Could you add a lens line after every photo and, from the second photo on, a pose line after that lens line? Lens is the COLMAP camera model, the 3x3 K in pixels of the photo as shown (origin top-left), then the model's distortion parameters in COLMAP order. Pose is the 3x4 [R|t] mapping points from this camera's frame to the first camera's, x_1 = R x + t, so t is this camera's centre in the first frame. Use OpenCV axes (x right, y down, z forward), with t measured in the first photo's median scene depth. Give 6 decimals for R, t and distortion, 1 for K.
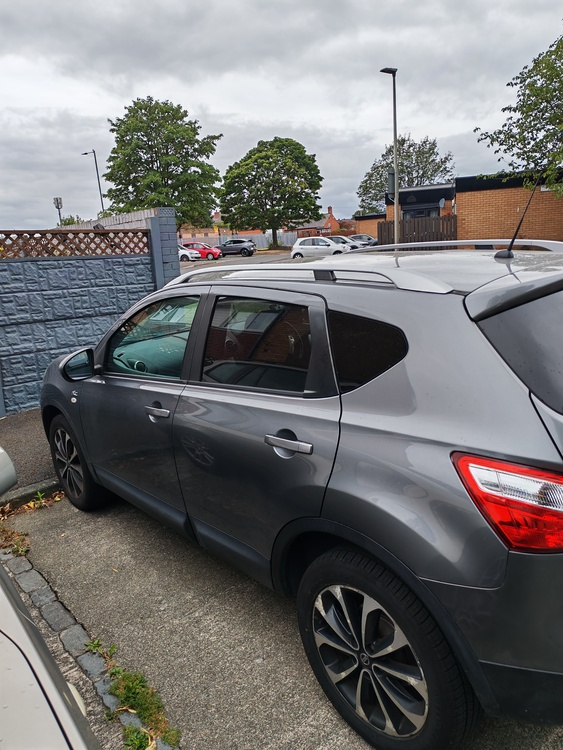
lens RADIAL K [[561.0, 0, 281.5], [0, 561.0, 375.0], [0, 0, 1]] dist [0.002245, 0.001916]
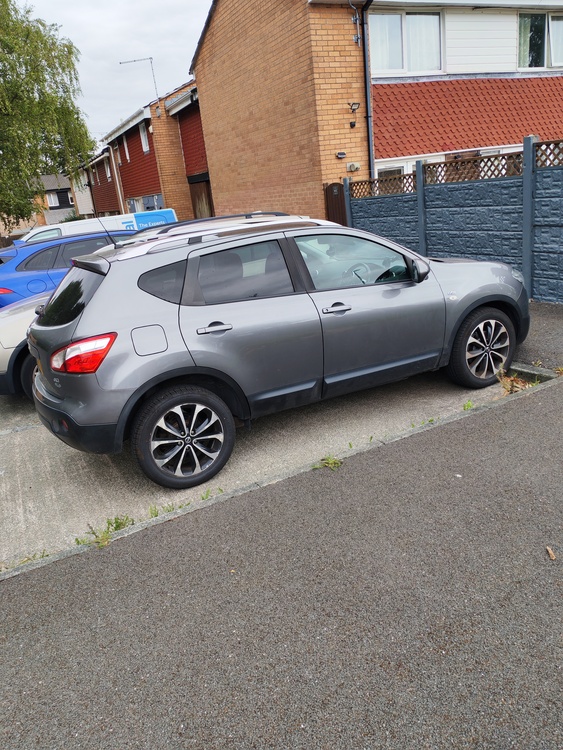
lens RADIAL K [[561.0, 0, 281.5], [0, 561.0, 375.0], [0, 0, 1]] dist [0.002245, 0.001916]
pose [[-0.362917, 0.375201, -0.852945, 0.830718], [-0.056428, 0.904824, 0.422031, -0.273583], [0.930111, 0.201292, -0.307204, 0.927064]]
